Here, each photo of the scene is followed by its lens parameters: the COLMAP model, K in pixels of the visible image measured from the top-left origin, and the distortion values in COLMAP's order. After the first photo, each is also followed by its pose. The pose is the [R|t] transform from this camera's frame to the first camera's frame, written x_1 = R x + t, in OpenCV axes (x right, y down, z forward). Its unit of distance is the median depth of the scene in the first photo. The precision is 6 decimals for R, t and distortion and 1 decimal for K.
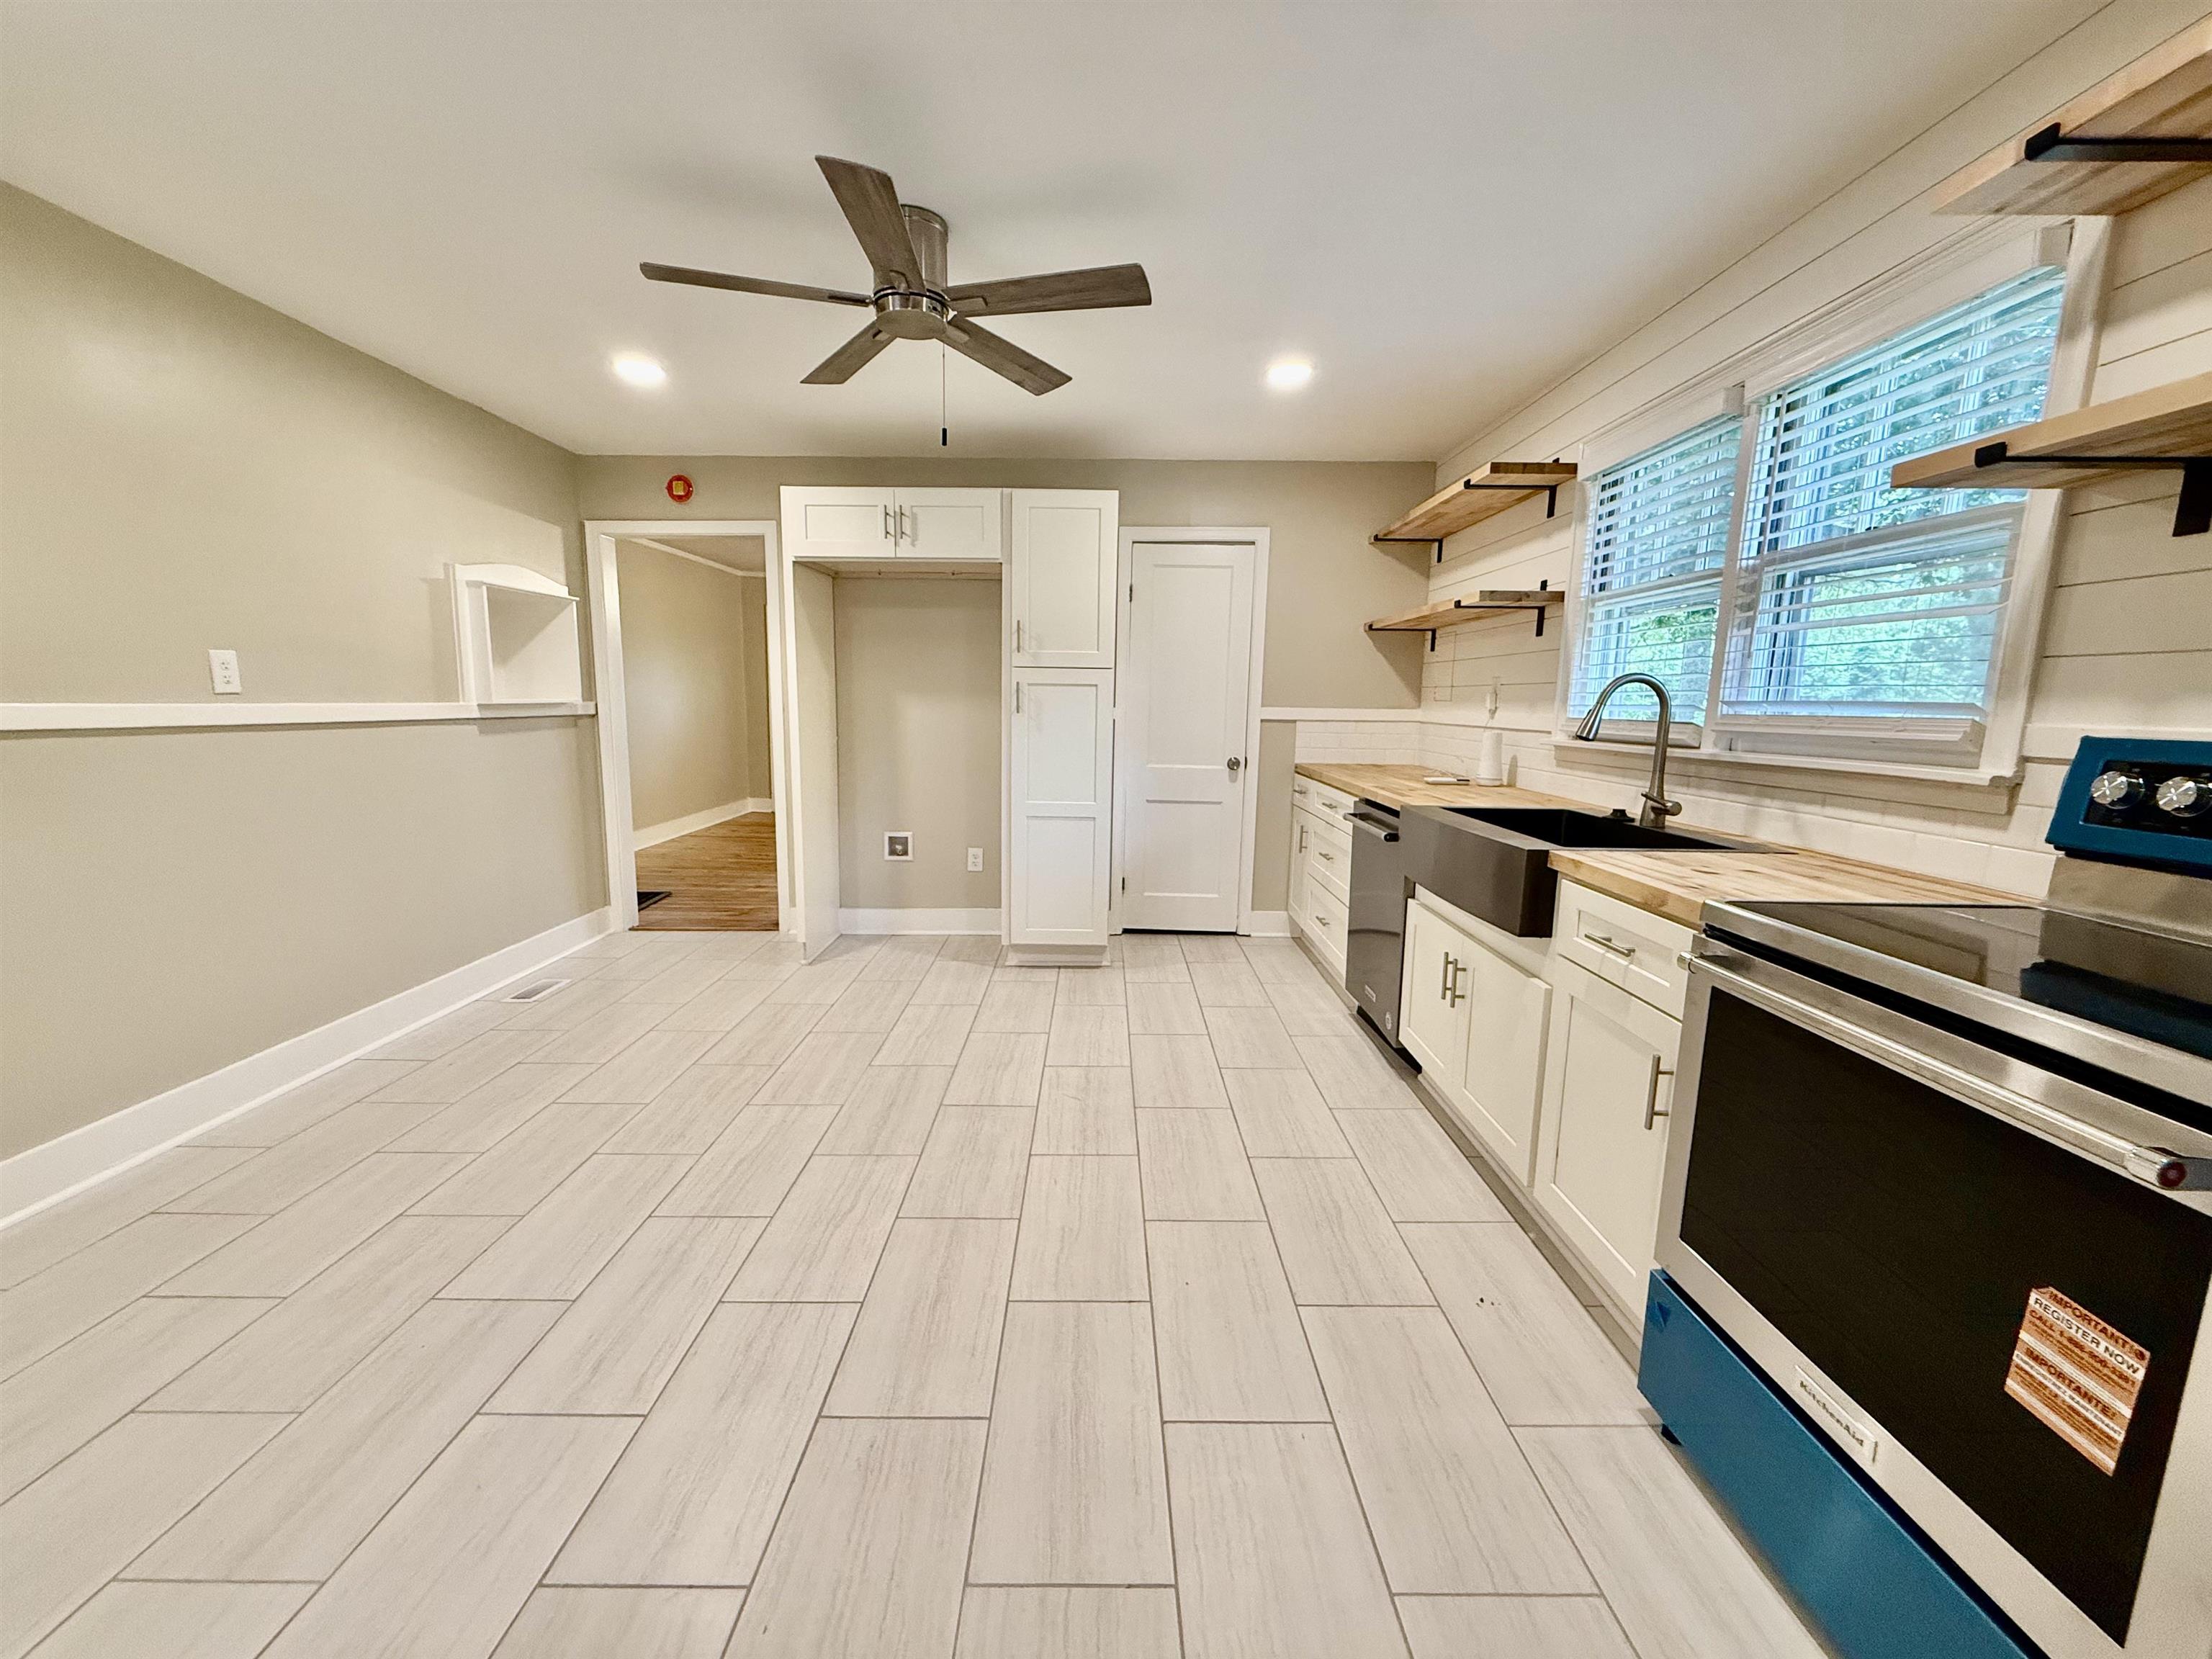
lens RADIAL K [[882.2, 0, 1101.7], [0, 882.2, 832.8], [0, 0, 1]] dist [-0.000209, 0.000734]
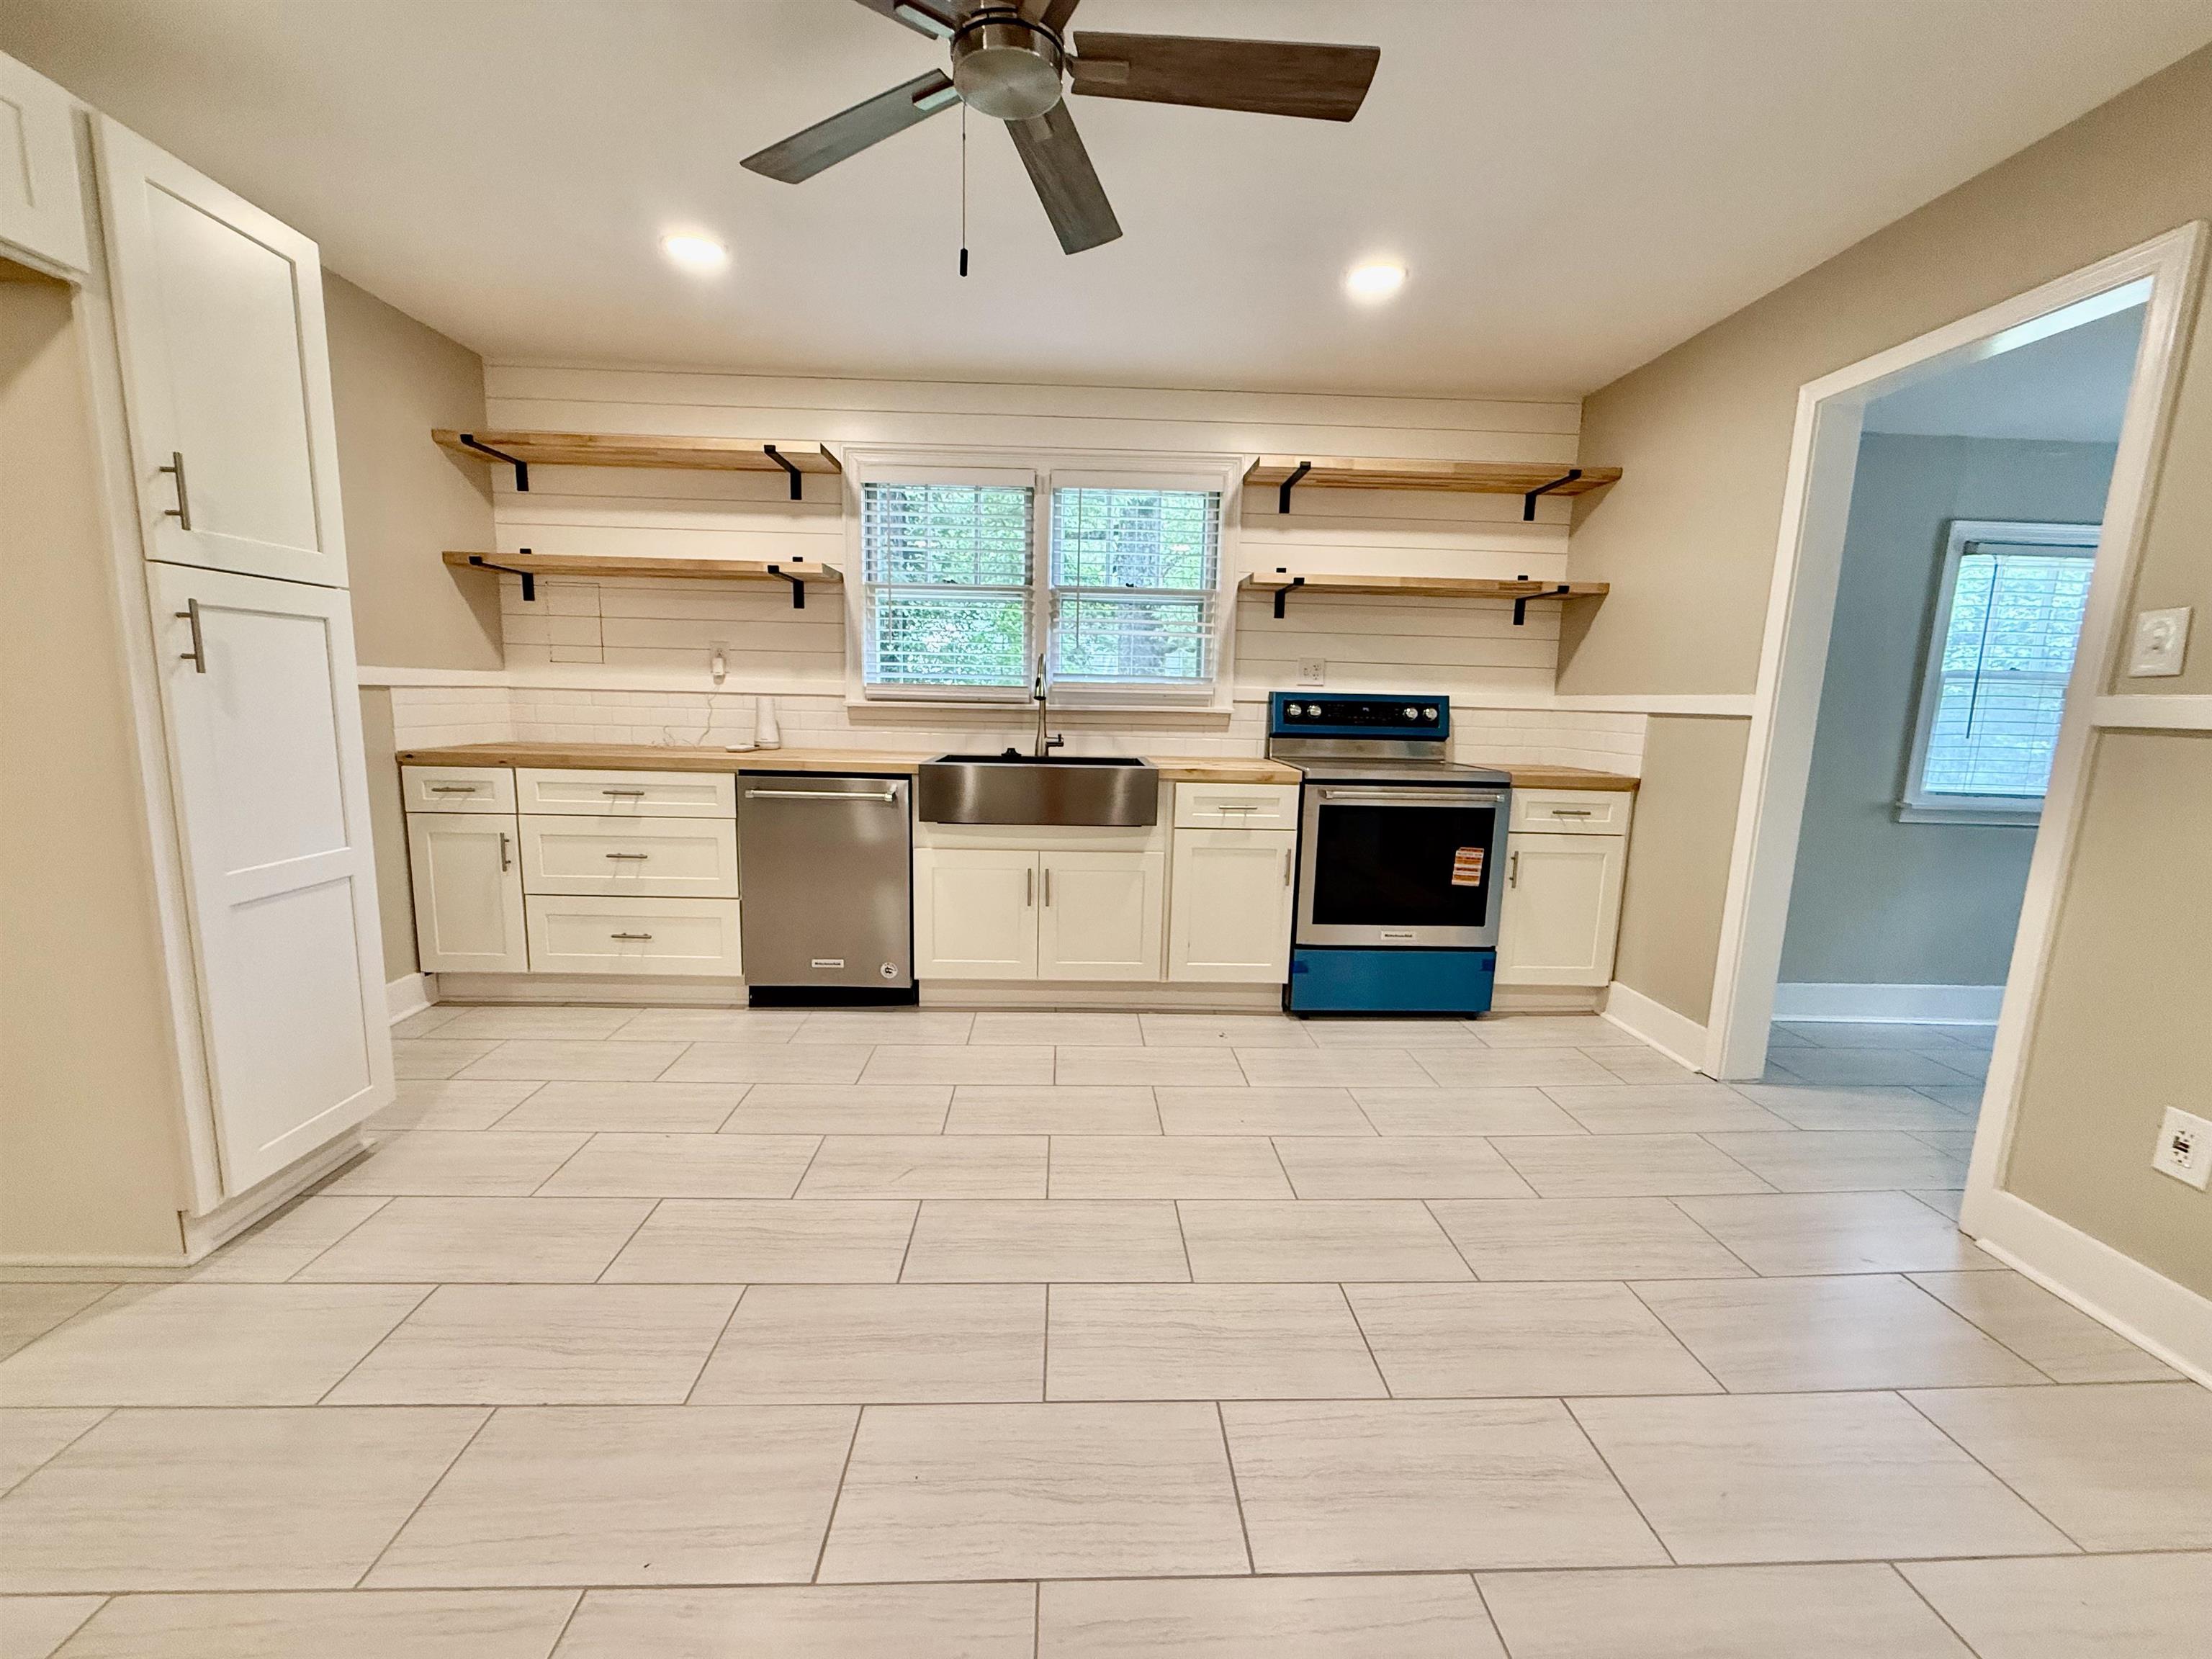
lens RADIAL K [[882.2, 0, 1101.7], [0, 882.2, 832.8], [0, 0, 1]] dist [-0.000209, 0.000734]
pose [[-0.038071, -0.169237, 0.984840, -0.761579], [0.126299, 0.976836, 0.172744, -0.108684], [-0.991261, 0.130961, -0.015815, 0.804598]]
